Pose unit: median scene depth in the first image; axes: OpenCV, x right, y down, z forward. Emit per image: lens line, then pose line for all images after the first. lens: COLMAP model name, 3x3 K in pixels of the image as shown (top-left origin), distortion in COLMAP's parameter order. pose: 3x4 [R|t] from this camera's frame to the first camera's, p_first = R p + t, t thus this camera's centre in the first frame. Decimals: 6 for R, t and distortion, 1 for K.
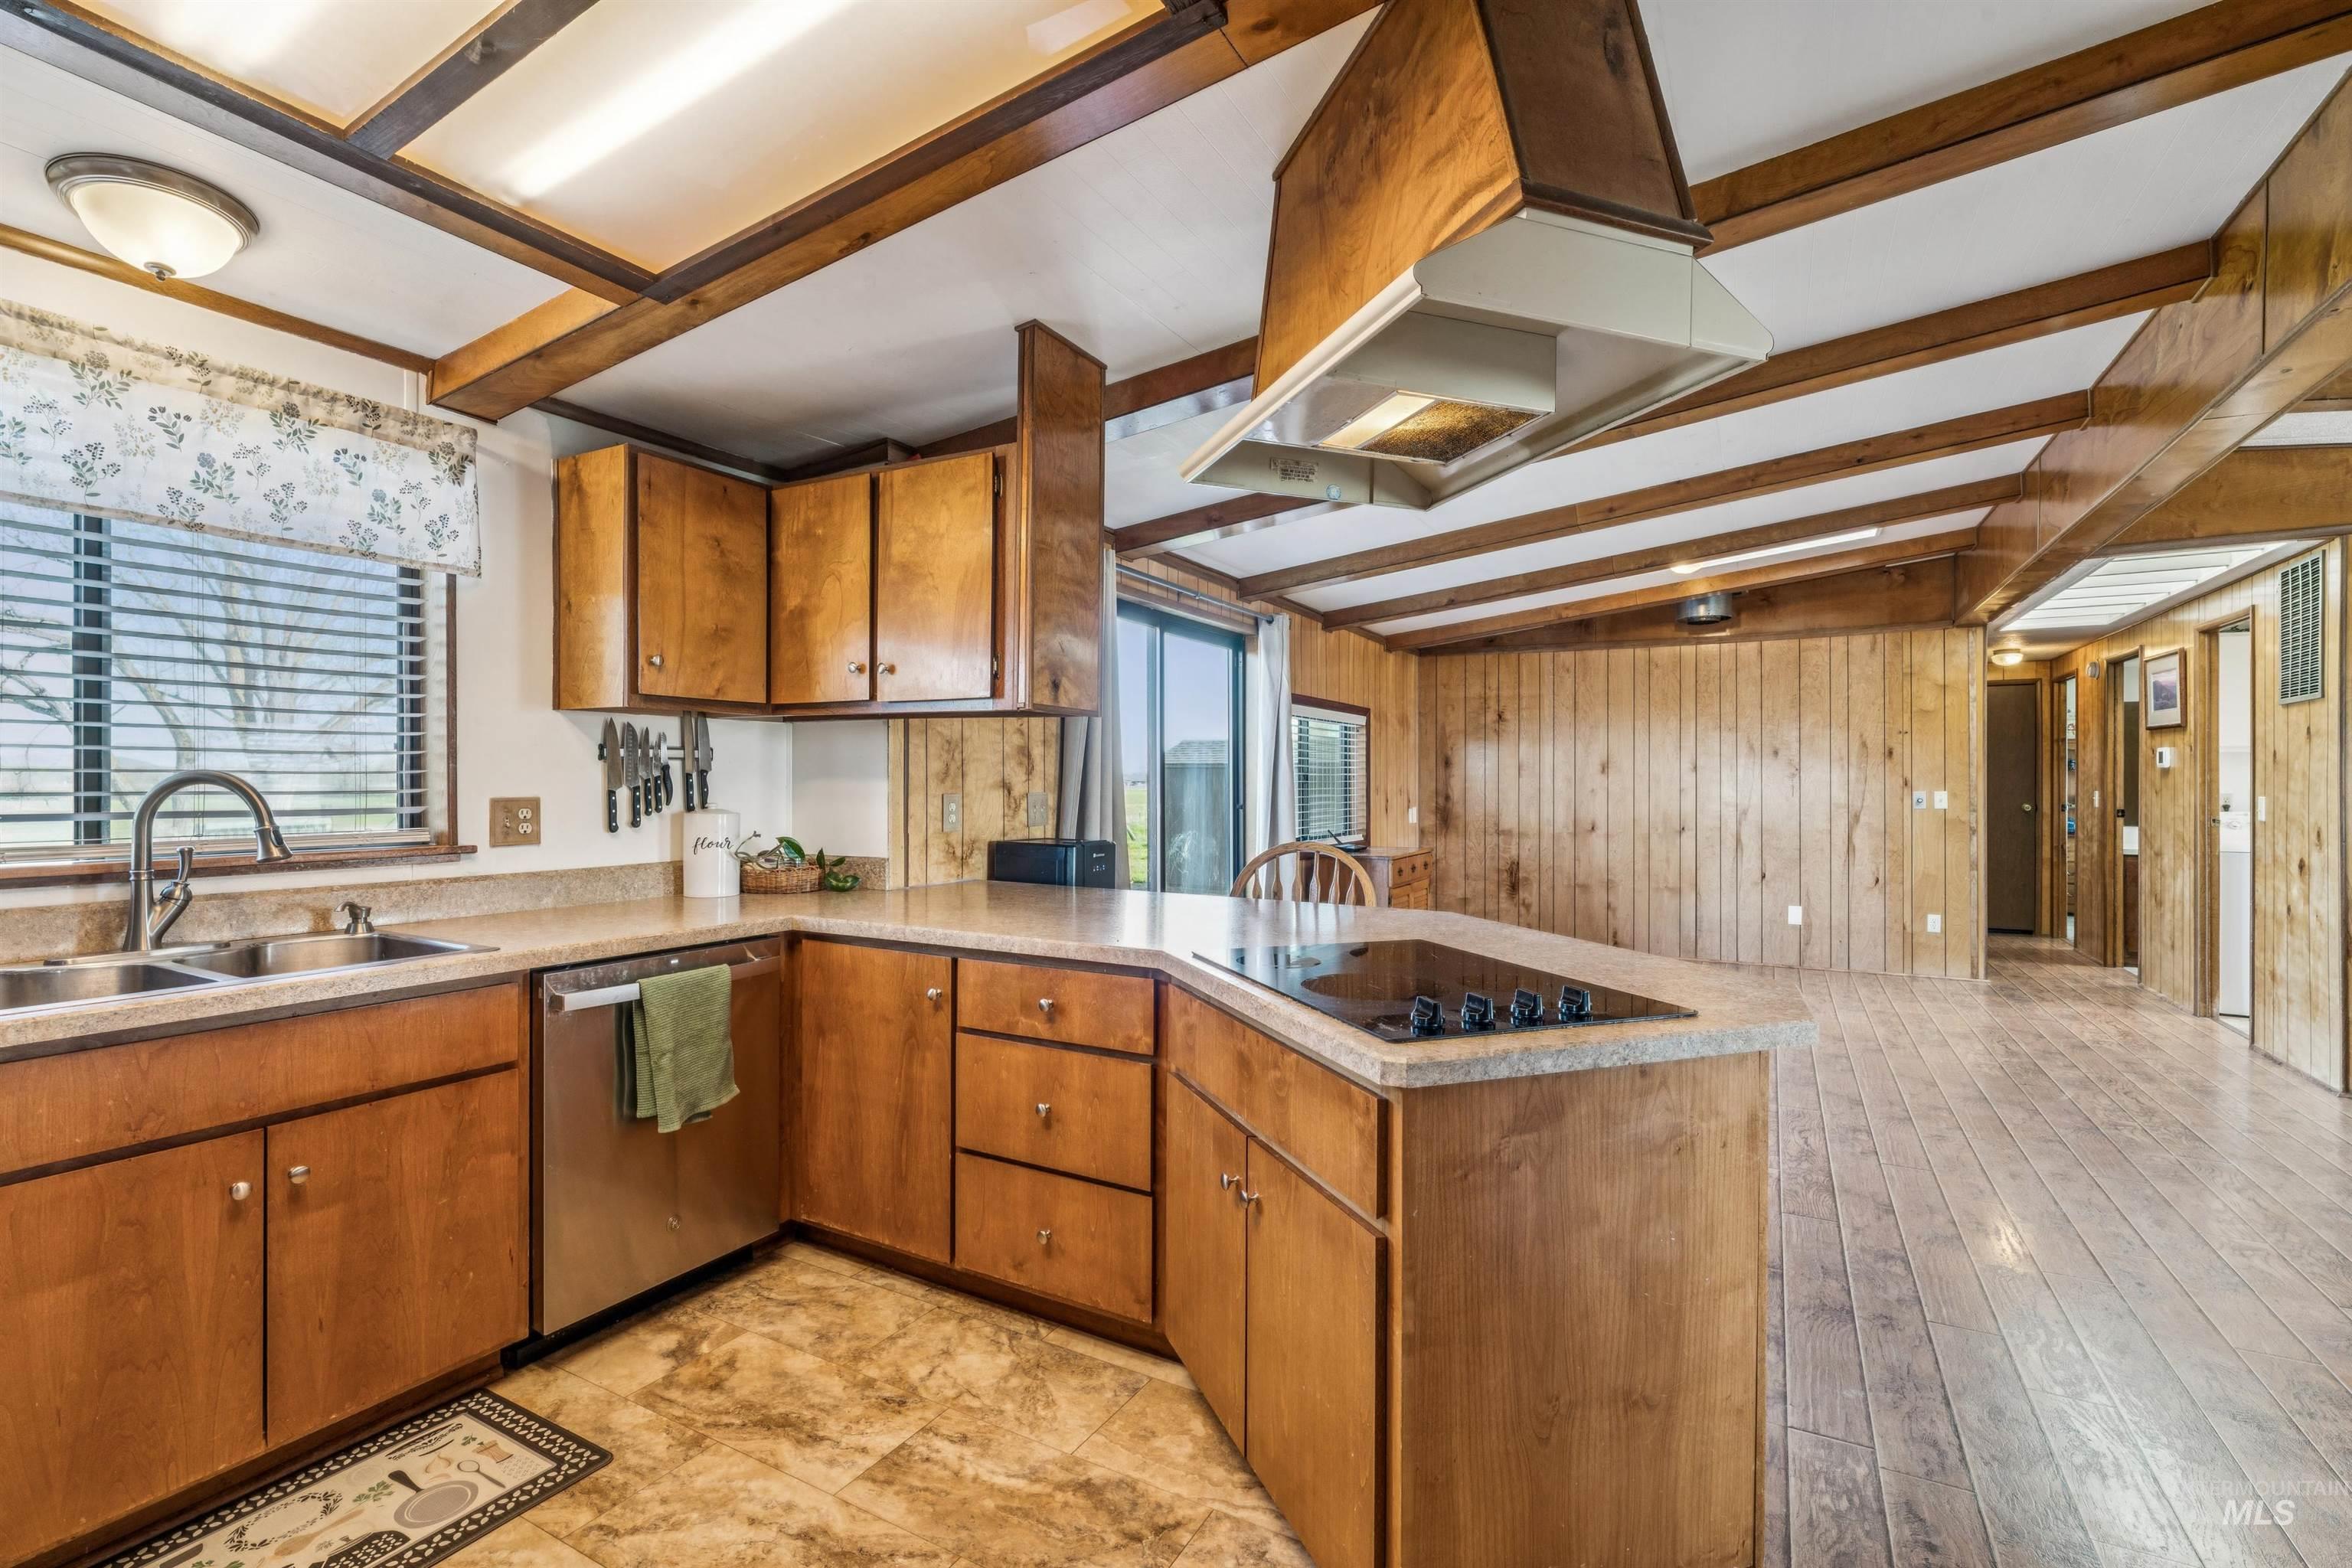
lens RADIAL K [[1050.3, 0, 1183.8], [0, 1050.3, 784.9], [0, 0, 1]] dist [-0.004422, -0.000673]
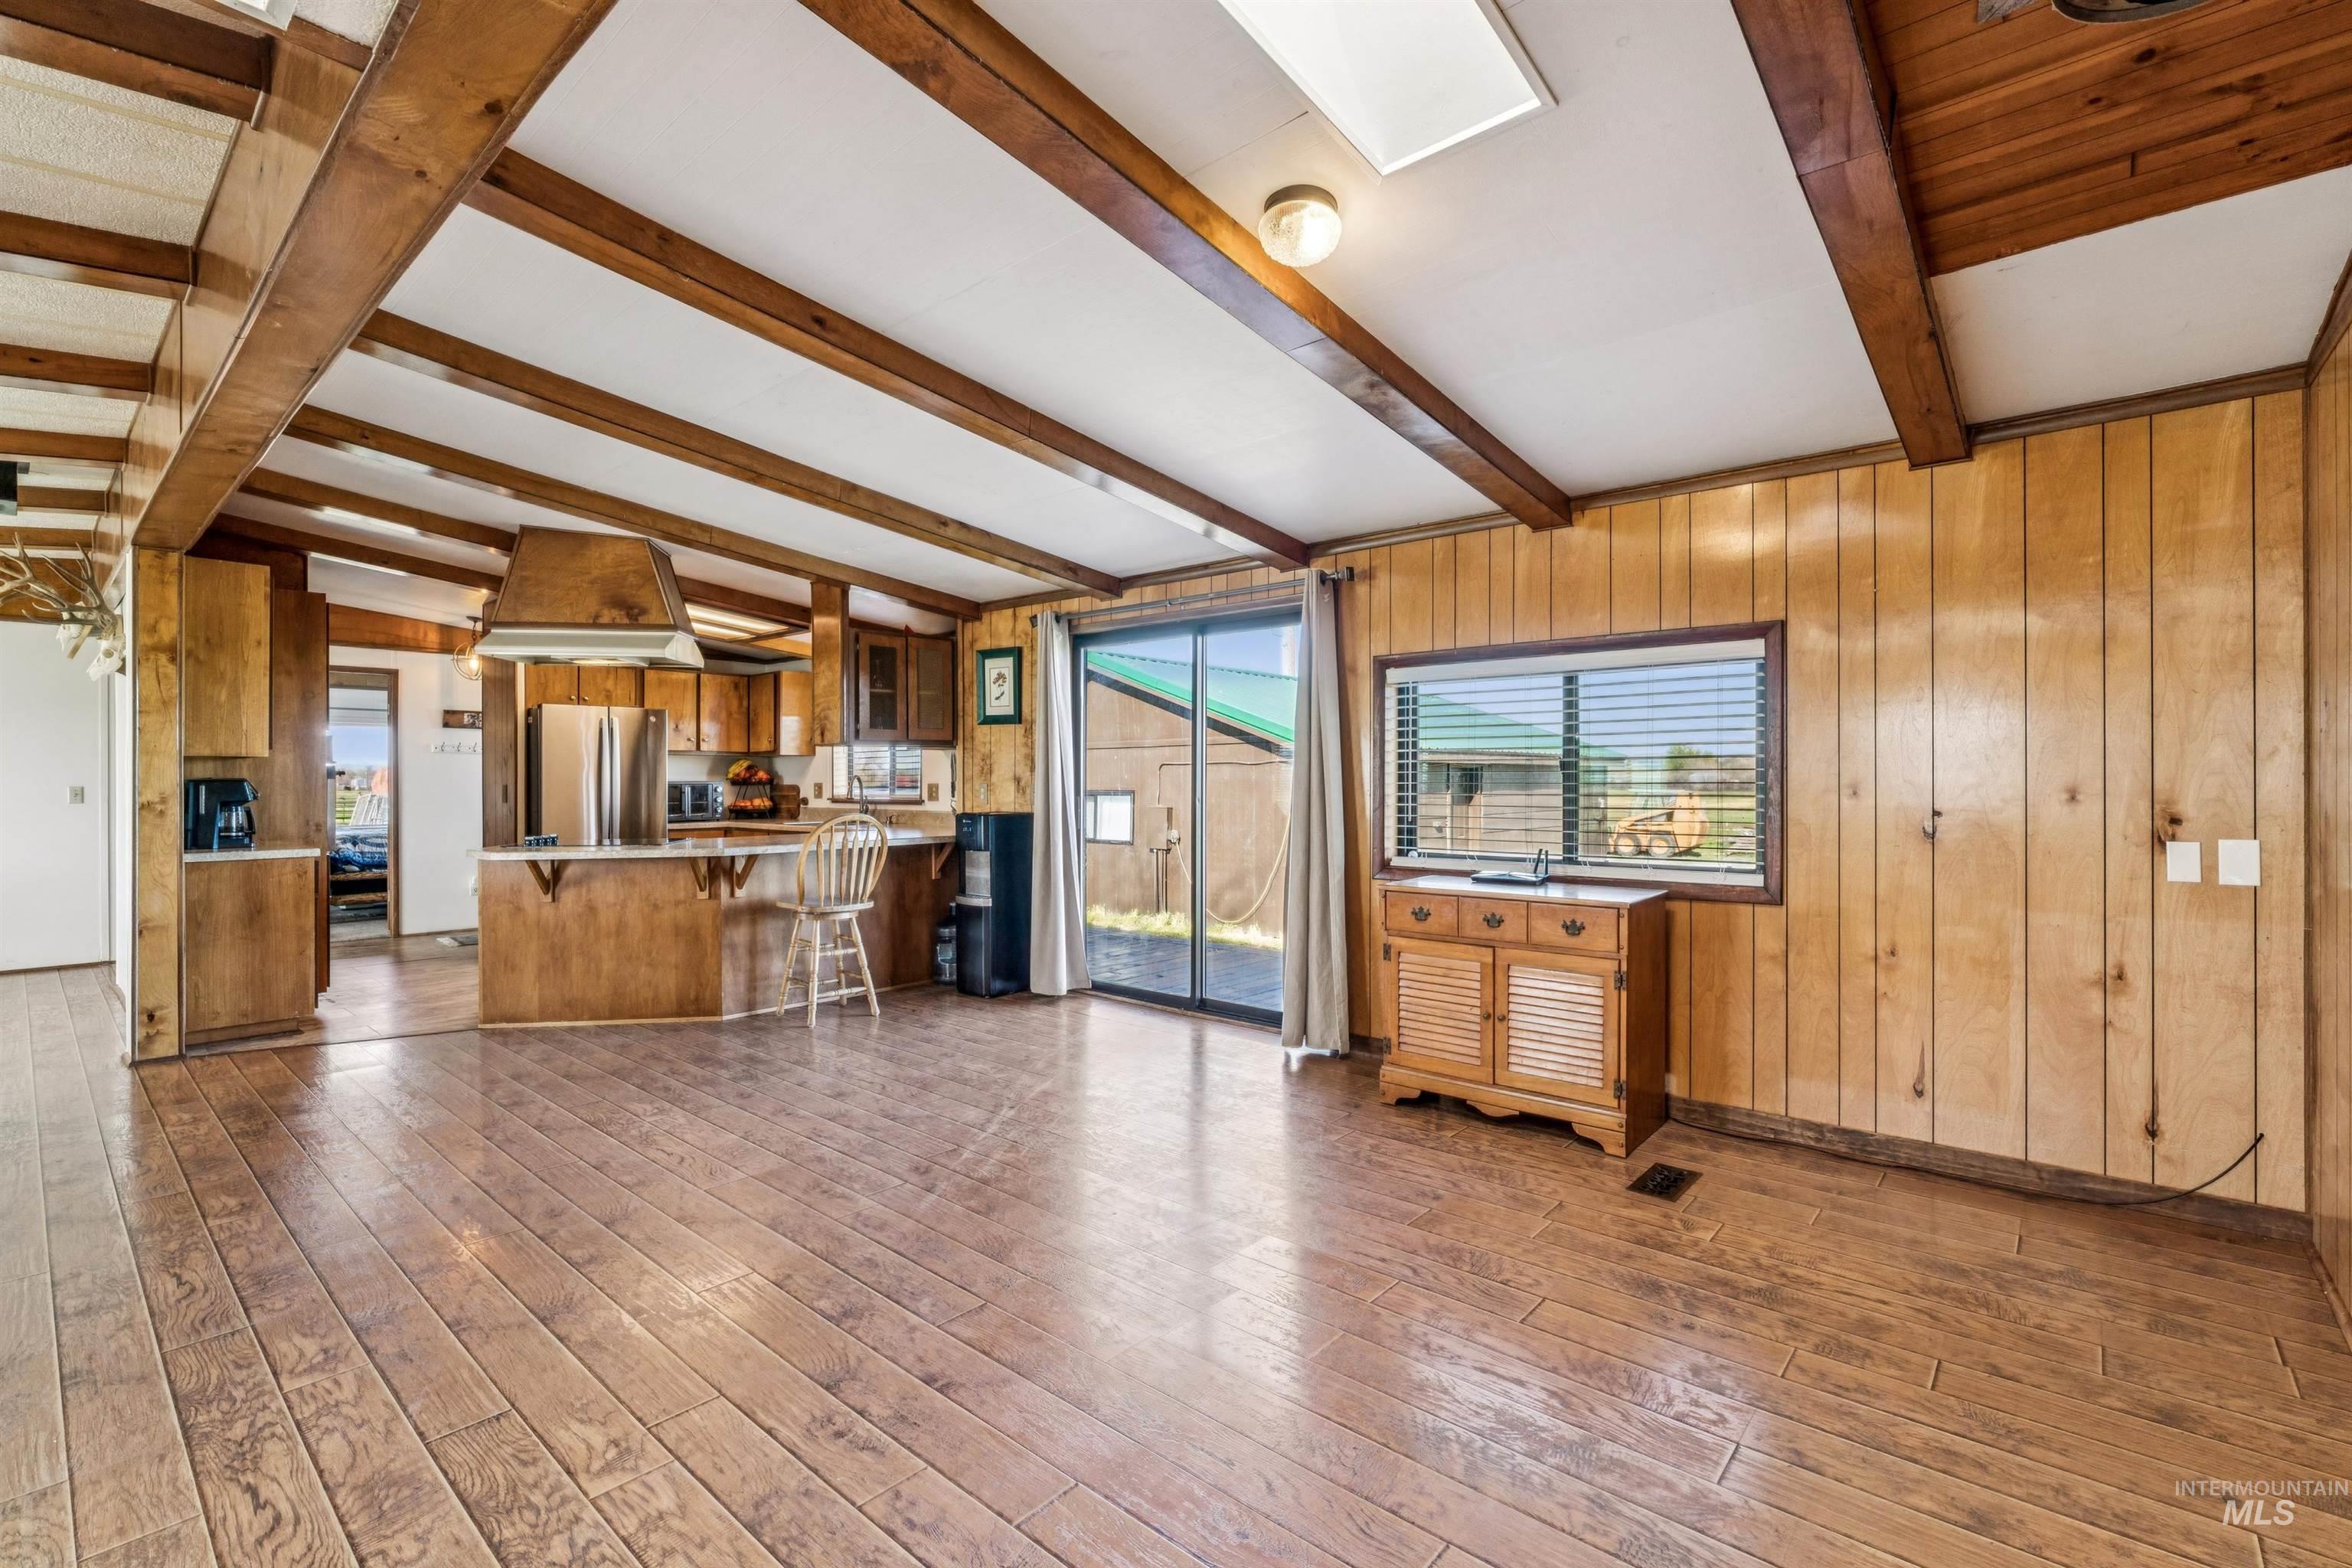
lens RADIAL K [[1034.8, 0, 1164.0], [0, 1034.8, 786.9], [0, 0, 1]] dist [-0.006315, 0.003586]
pose [[-0.220685, 0.004259, -0.975336, 1.171308], [-0.001459, 0.999988, 0.004697, 0.004327], [0.975344, 0.002460, -0.220676, 1.373880]]
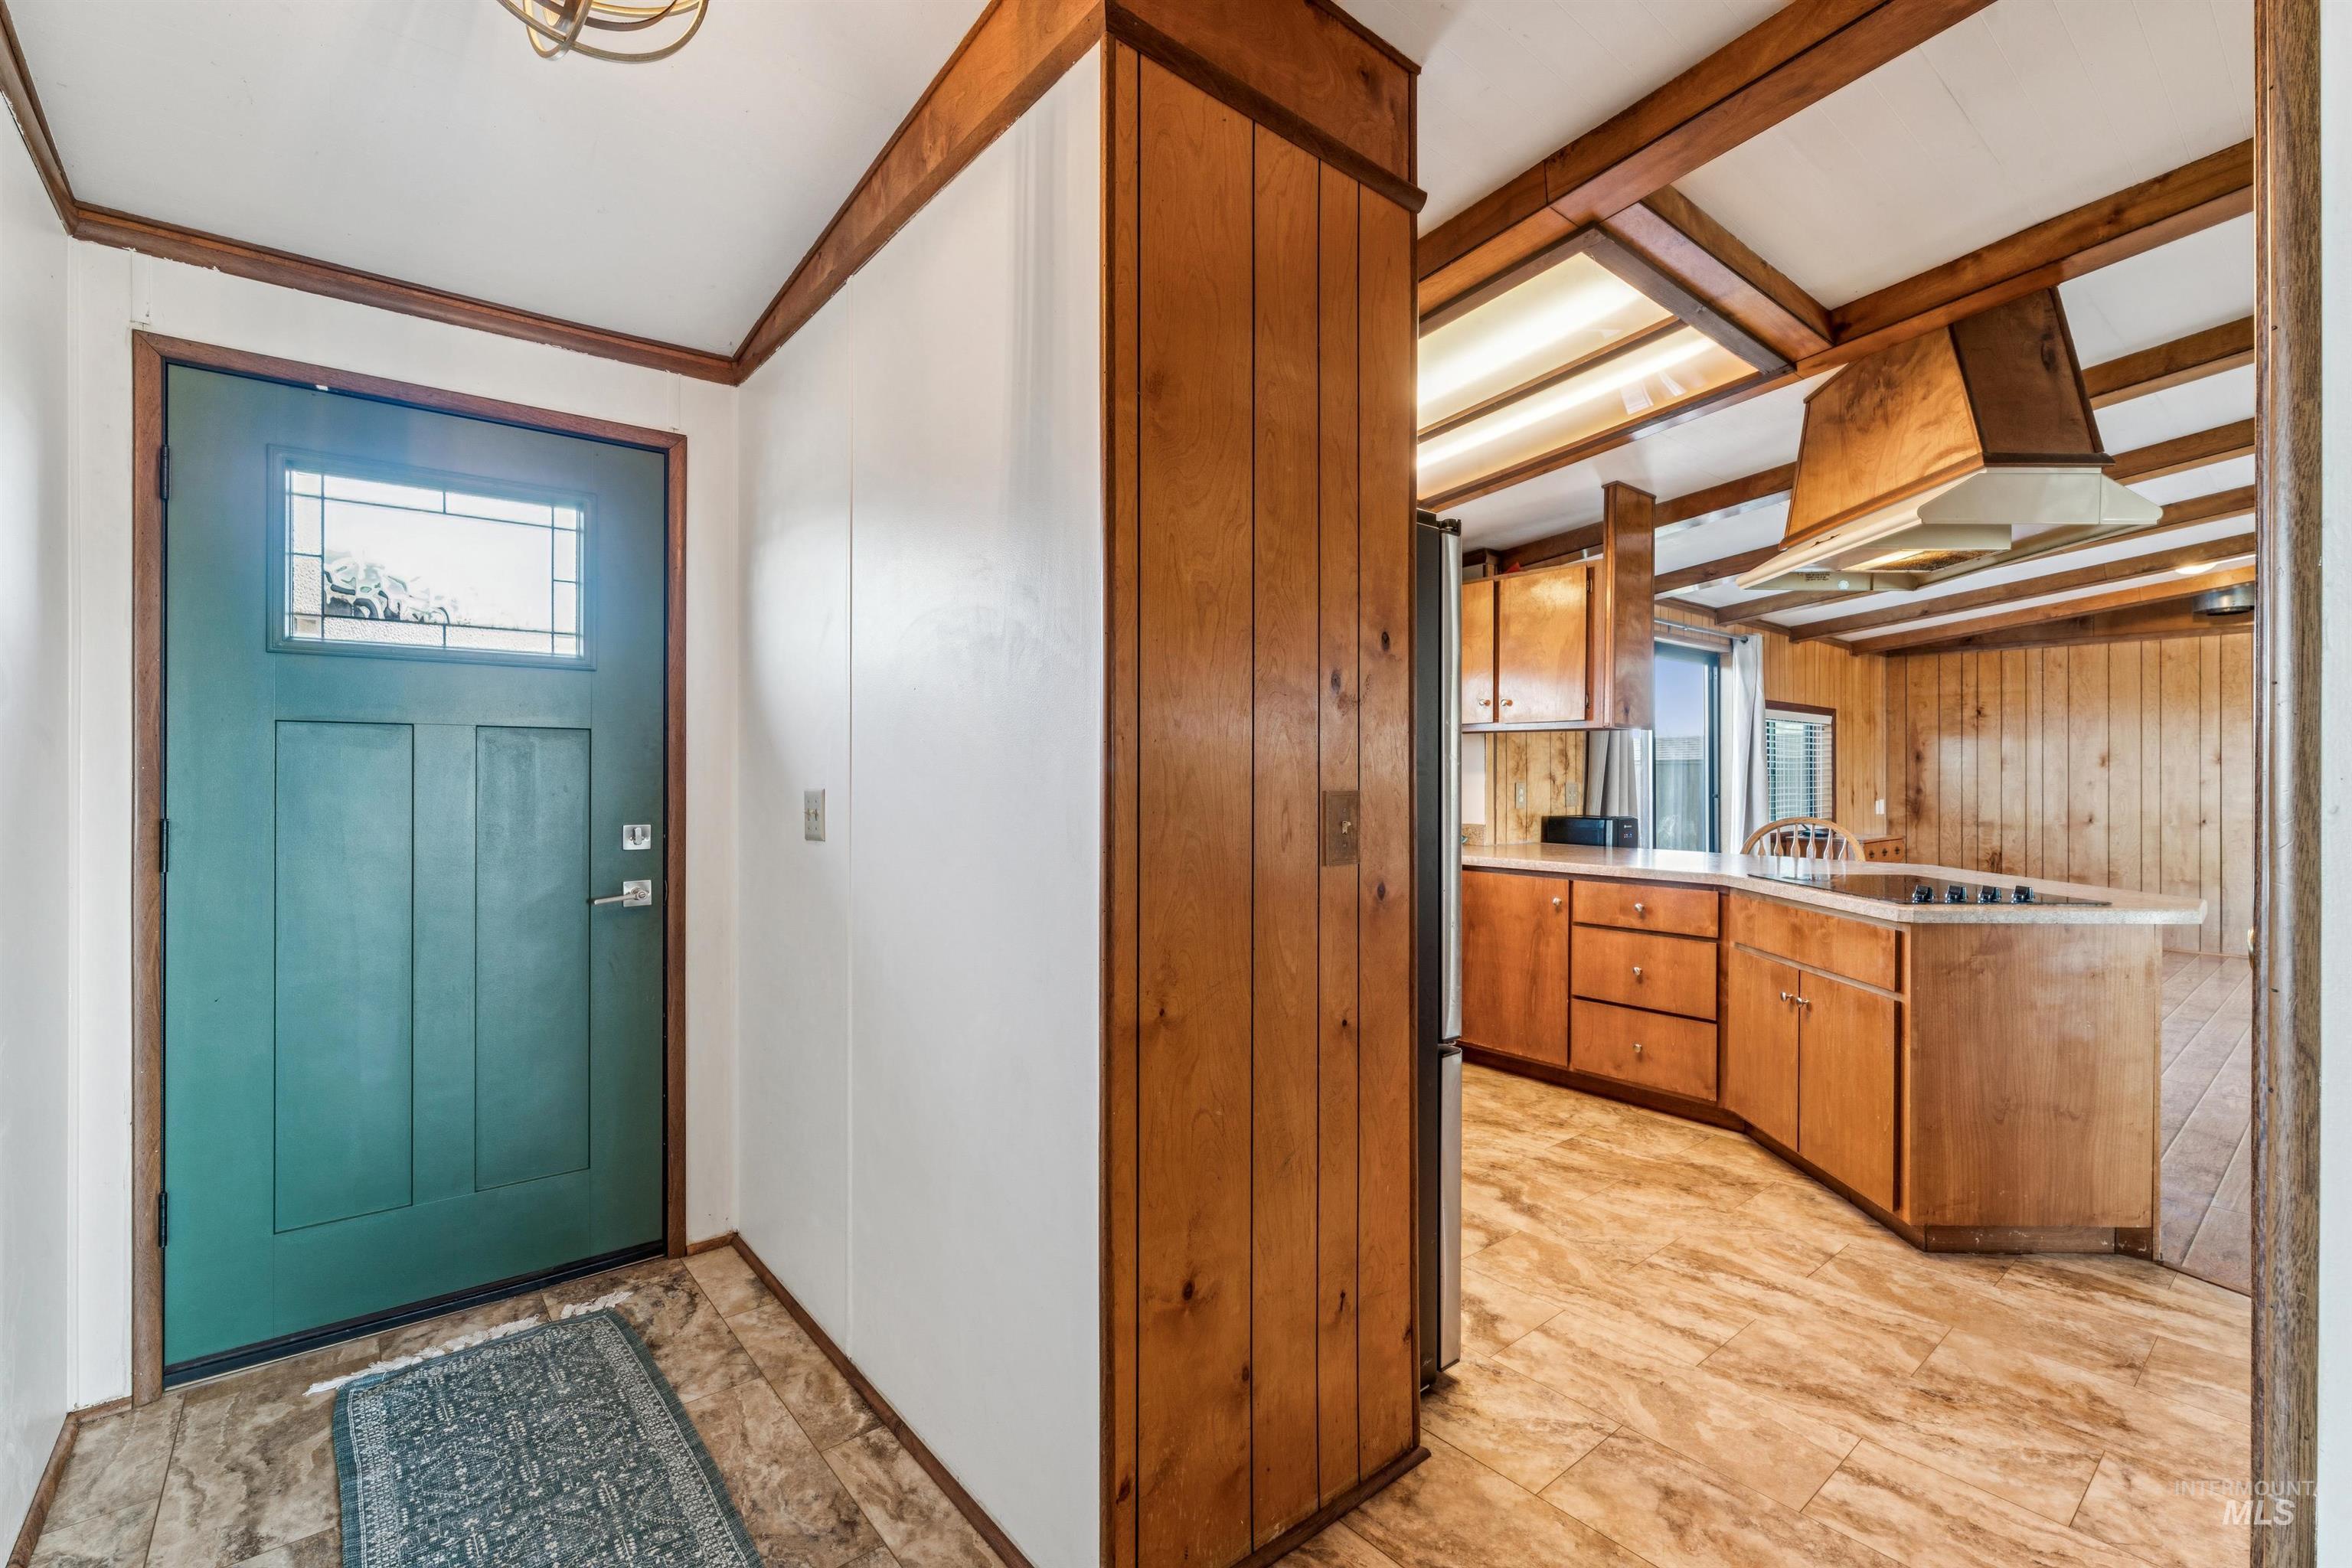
lens RADIAL K [[1034.8, 0, 1177.9], [0, 1034.8, 777.9], [0, 0, 1]] dist [-0.006315, 0.003586]
pose [[0.932198, -0.001488, -0.361946, -0.117742], [-0.000071, 0.999991, -0.004292, 0.006995], [0.361949, 0.004027, 0.932189, -0.413468]]
